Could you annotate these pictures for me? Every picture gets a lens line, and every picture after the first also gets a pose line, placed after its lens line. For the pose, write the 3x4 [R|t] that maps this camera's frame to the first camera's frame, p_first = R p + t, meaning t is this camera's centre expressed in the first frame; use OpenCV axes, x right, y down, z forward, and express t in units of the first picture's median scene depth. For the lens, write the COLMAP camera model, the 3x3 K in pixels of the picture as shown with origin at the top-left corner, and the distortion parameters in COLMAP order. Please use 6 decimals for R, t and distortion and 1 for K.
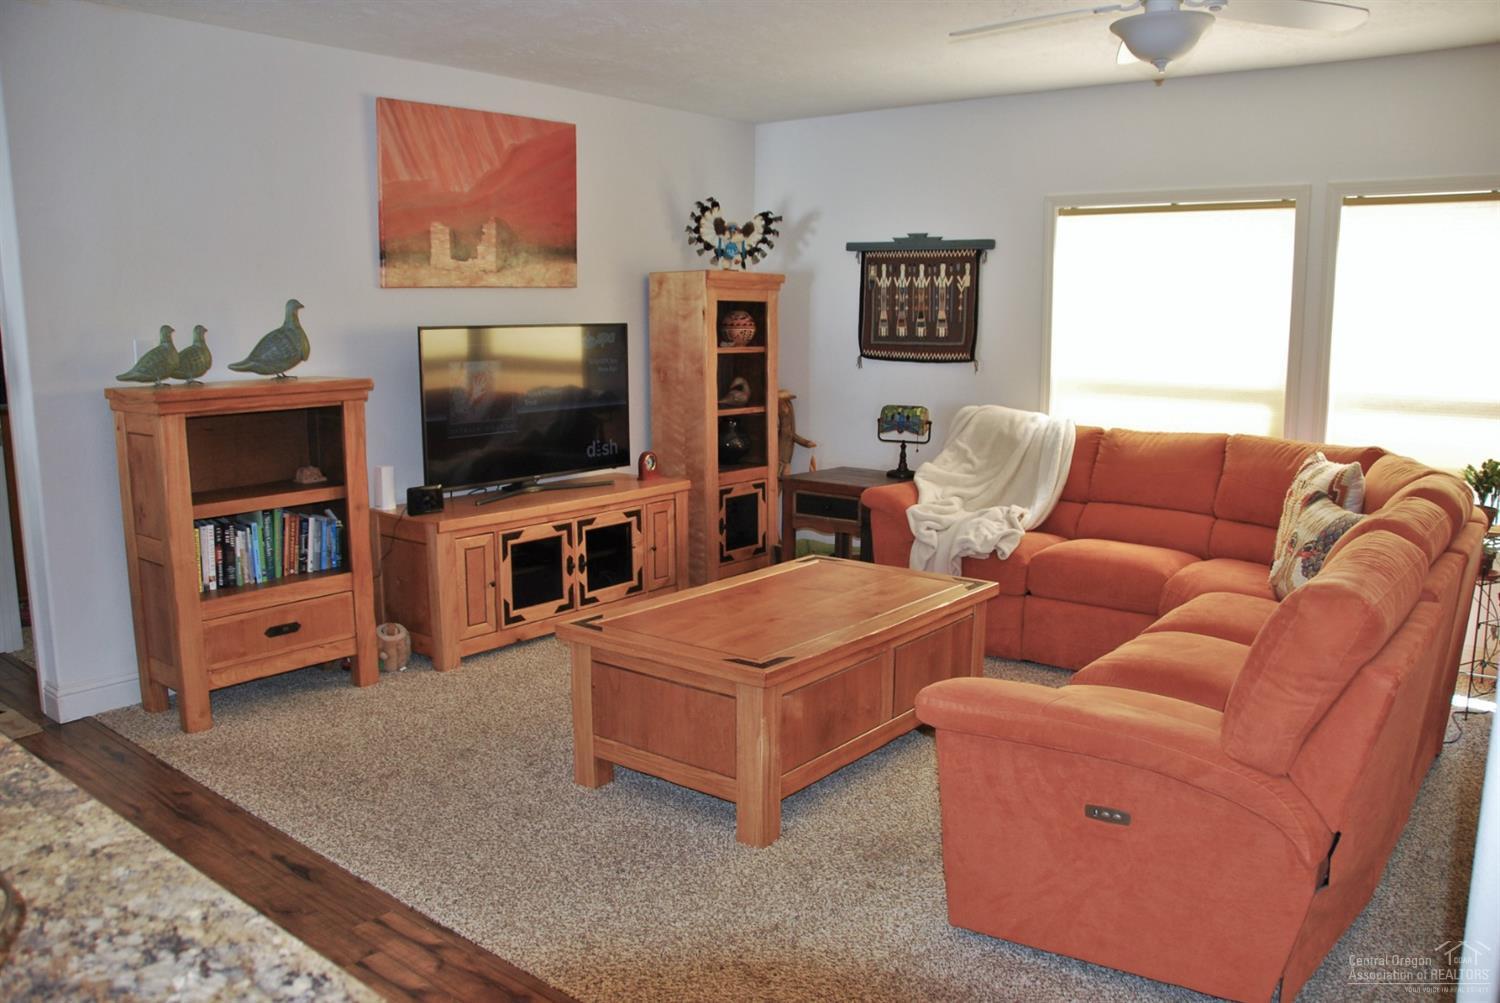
lens RADIAL K [[1158.3, 0, 759.2], [0, 1158.3, 503.1], [0, 0, 1]] dist [-0.165068, 0.122524]
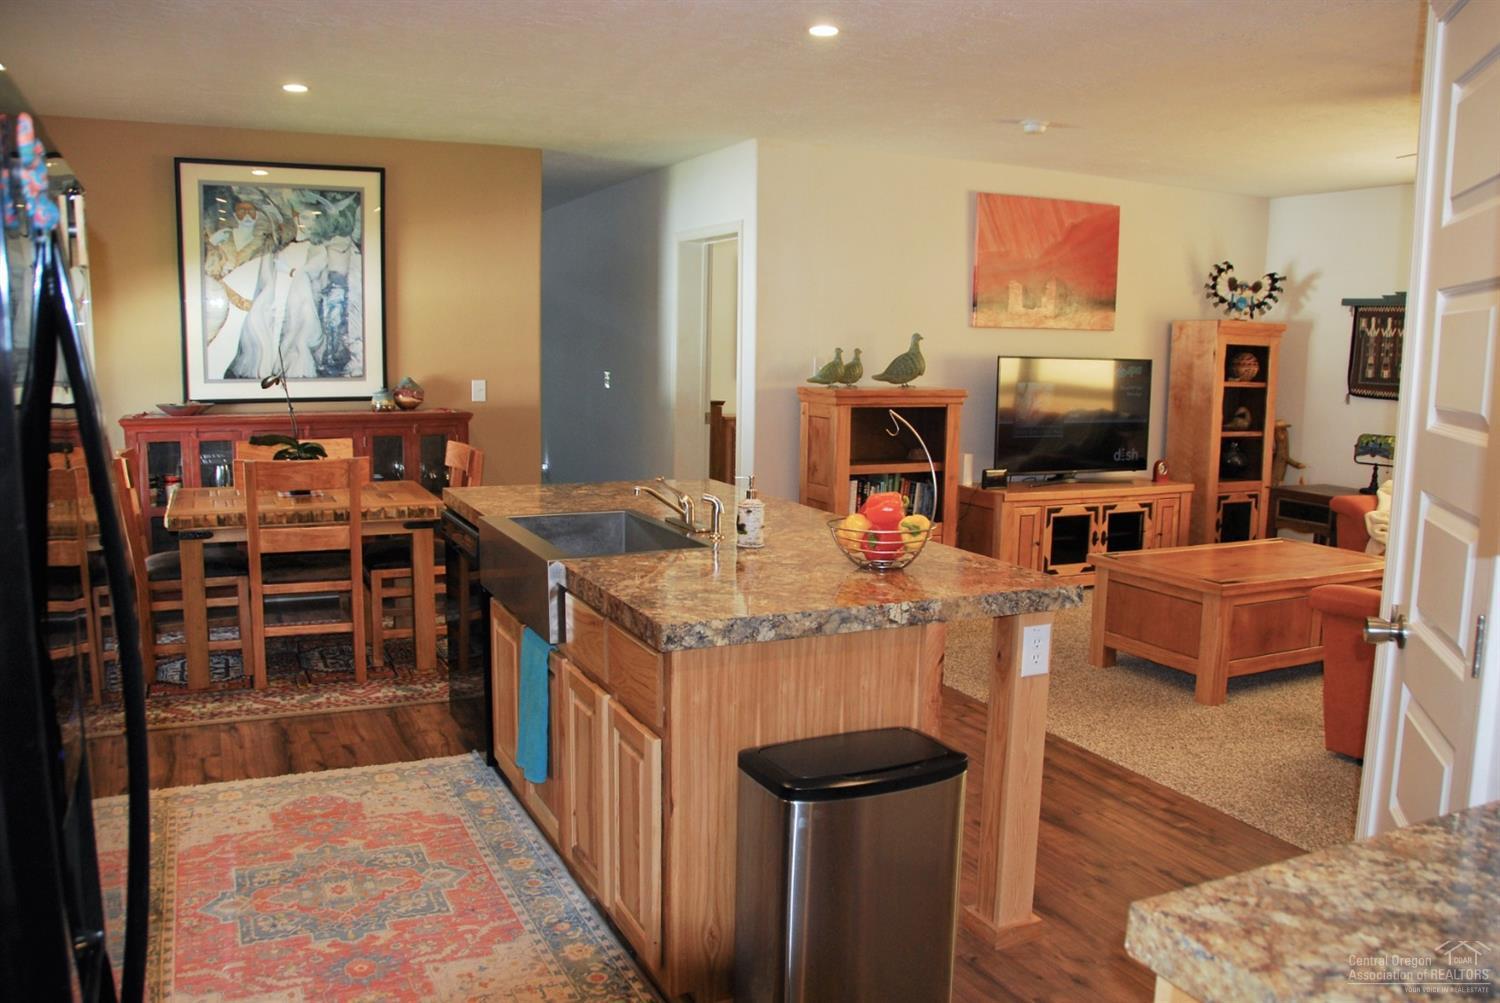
lens RADIAL K [[1158.3, 0, 759.2], [0, 1158.3, 503.1], [0, 0, 1]] dist [-0.165068, 0.122524]
pose [[0.901501, 0.073377, -0.426512, 0.042352], [-0.085760, 0.996267, -0.009872, 0.054009], [0.424195, 0.045477, 0.904428, -0.327539]]
